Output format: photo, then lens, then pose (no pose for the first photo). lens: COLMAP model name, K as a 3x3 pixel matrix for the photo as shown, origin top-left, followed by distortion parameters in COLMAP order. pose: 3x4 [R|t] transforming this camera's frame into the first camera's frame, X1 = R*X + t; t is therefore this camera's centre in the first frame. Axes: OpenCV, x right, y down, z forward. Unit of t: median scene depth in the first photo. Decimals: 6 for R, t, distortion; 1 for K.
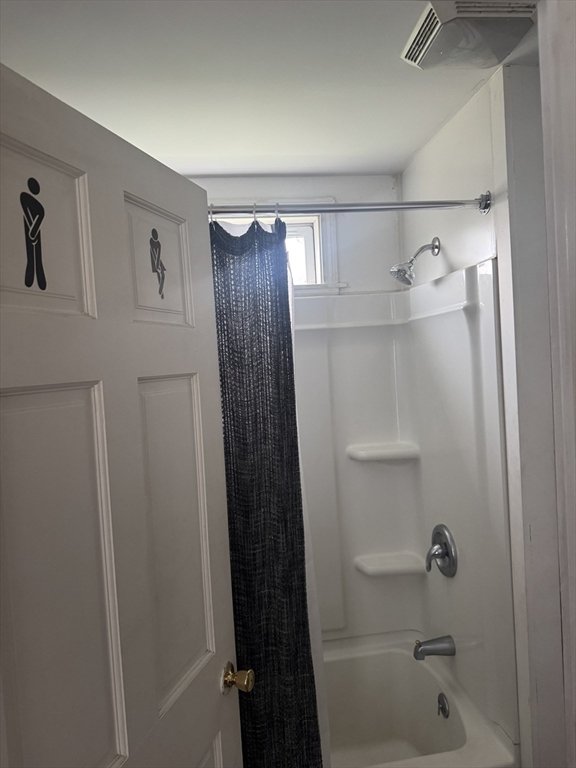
lens RADIAL K [[534.9, 0, 288.0], [0, 534.9, 384.0], [0, 0, 1]] dist [0.077310, -0.092106]
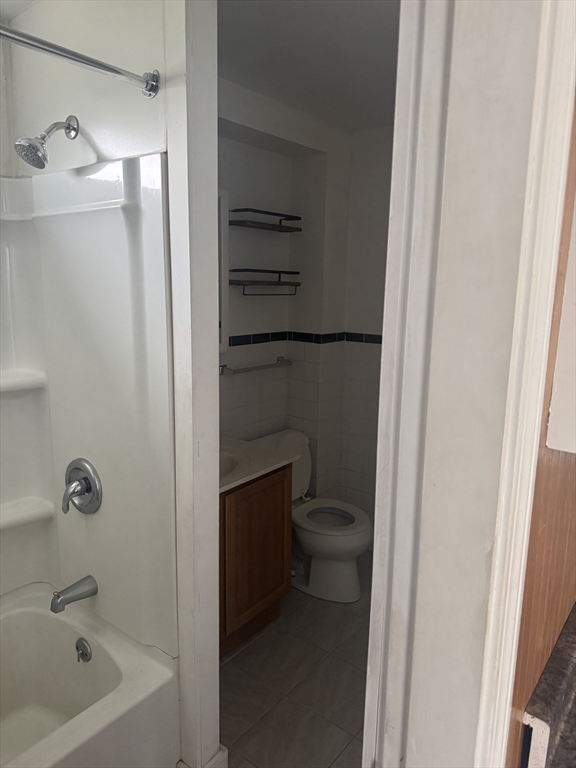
lens RADIAL K [[534.9, 0, 288.0], [0, 534.9, 384.0], [0, 0, 1]] dist [0.077310, -0.092106]
pose [[0.713092, -0.048559, 0.699387, -0.089888], [-0.034460, 0.993965, 0.104148, 0.035700], [-0.700223, -0.098368, 0.707115, 0.152076]]
